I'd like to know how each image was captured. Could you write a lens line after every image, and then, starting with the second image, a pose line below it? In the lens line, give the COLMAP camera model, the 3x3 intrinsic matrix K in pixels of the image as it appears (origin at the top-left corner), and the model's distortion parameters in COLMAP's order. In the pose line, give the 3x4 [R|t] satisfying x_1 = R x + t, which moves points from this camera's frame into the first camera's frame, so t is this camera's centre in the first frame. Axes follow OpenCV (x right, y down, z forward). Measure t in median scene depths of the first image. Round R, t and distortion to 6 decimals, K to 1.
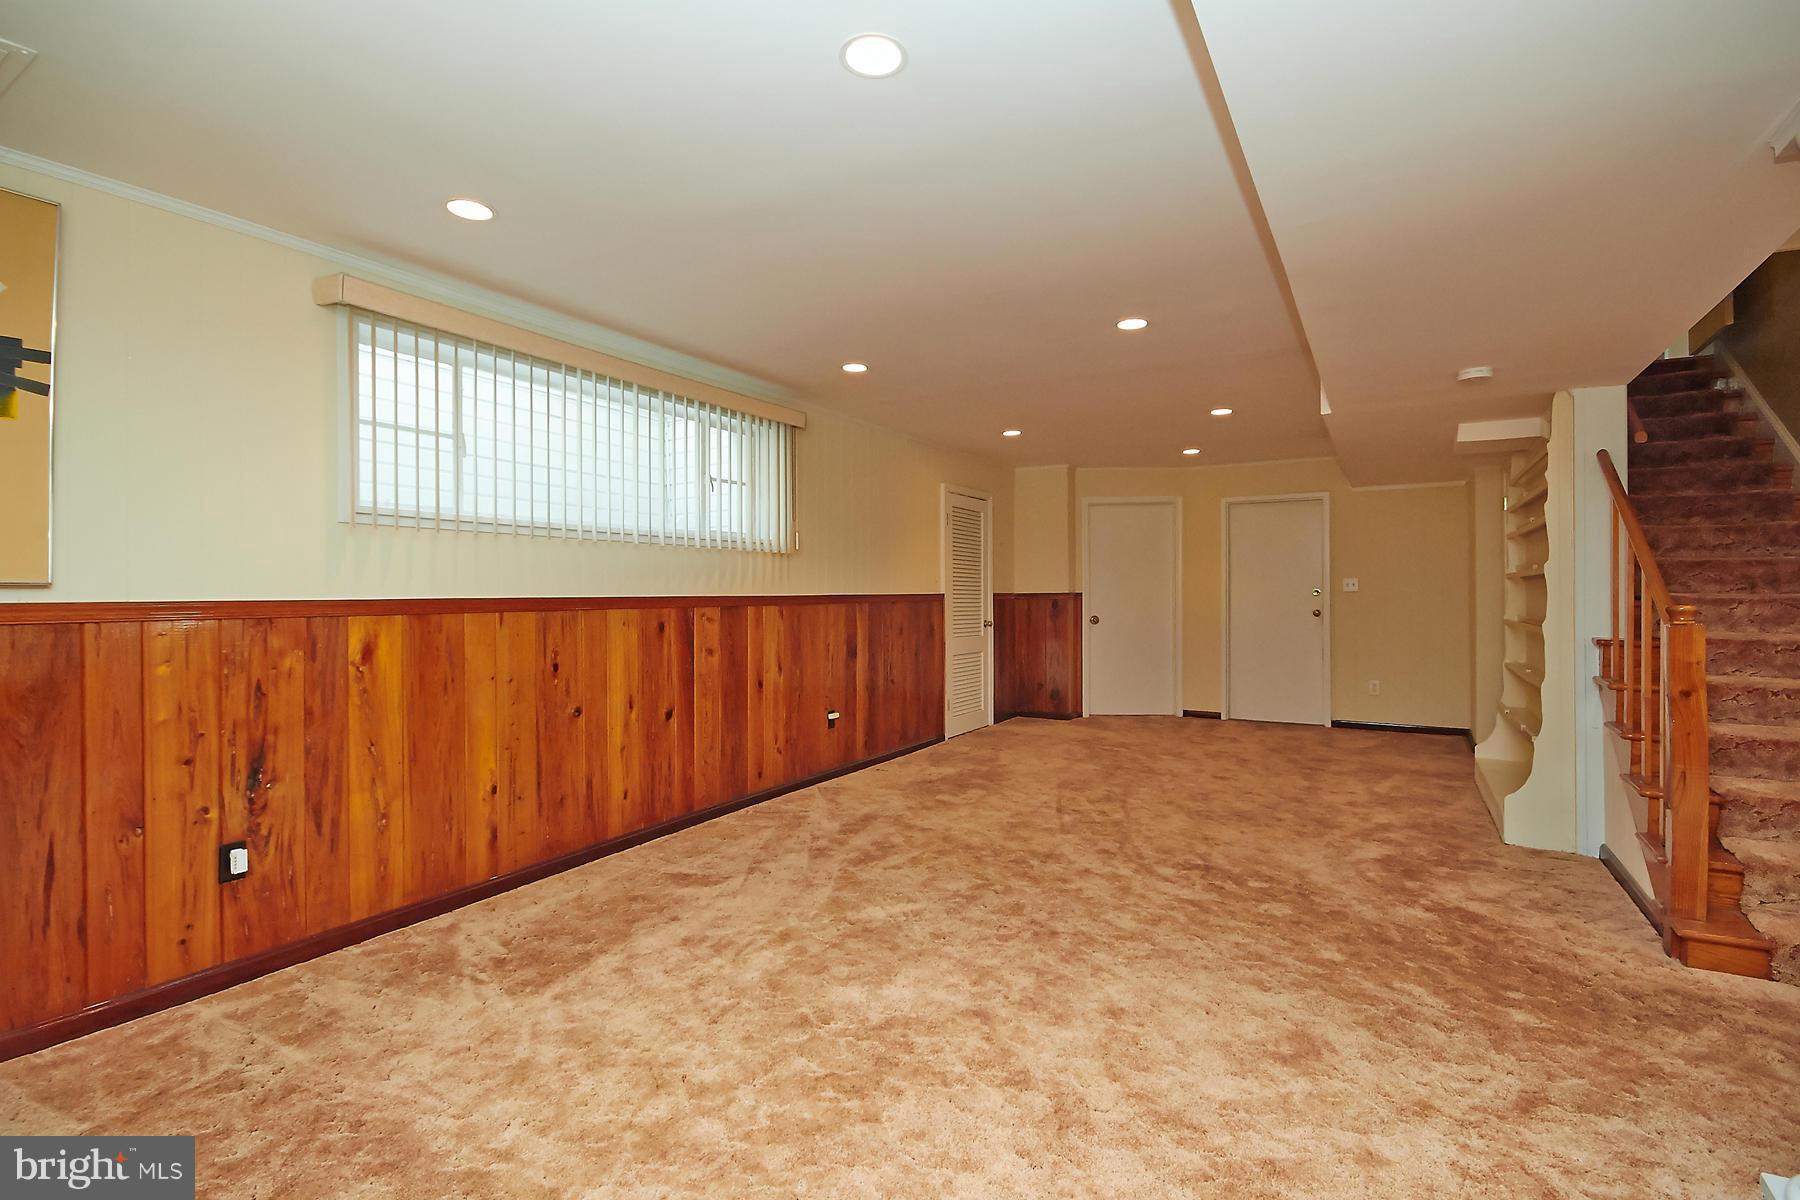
lens RADIAL K [[839.6, 0, 897.0], [0, 839.6, 589.9], [0, 0, 1]] dist [-0.007333, -0.001223]
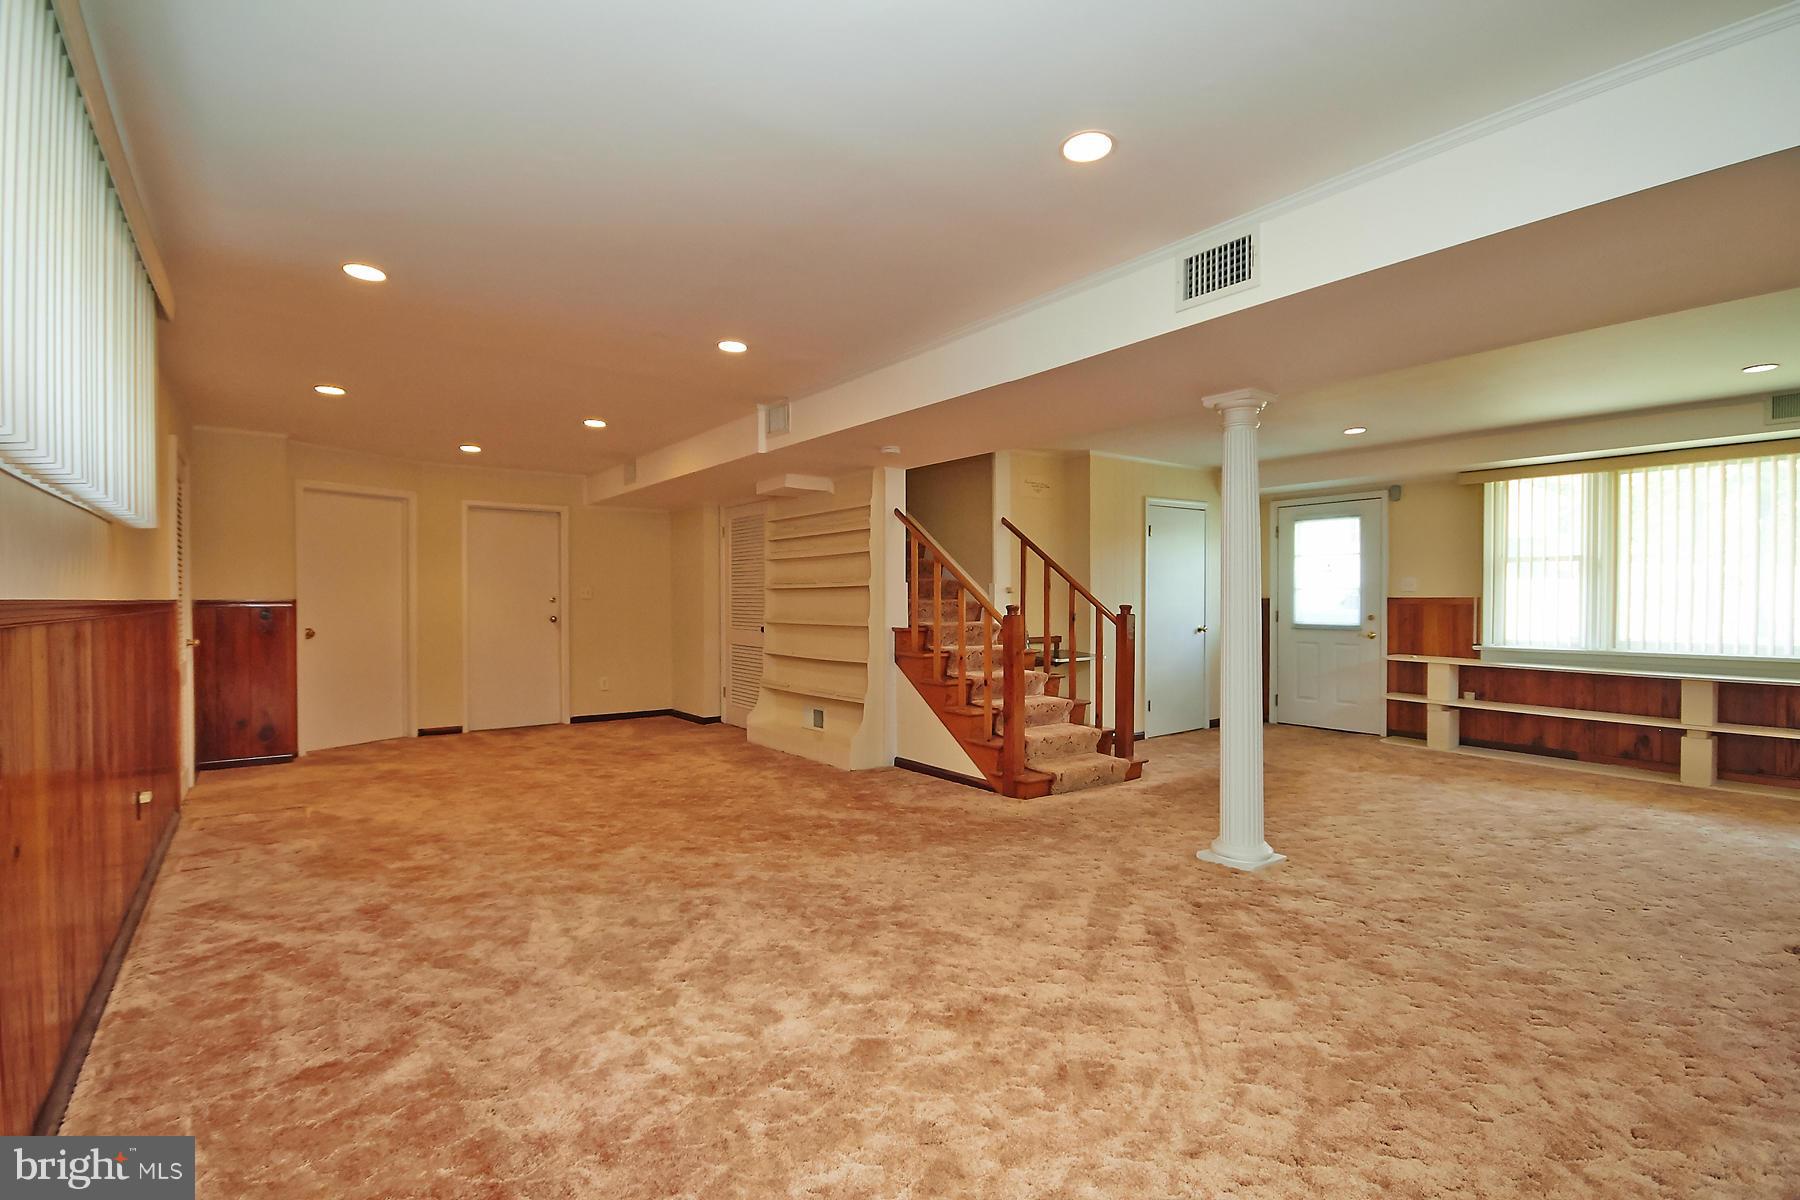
lens RADIAL K [[839.6, 0, 883.8], [0, 839.6, 605.3], [0, 0, 1]] dist [-0.007333, -0.001223]
pose [[0.394035, -0.004224, 0.919086, -0.566192], [-0.002392, 0.999981, 0.005621, 0.006444], [-0.919092, -0.004414, 0.394018, 0.353736]]
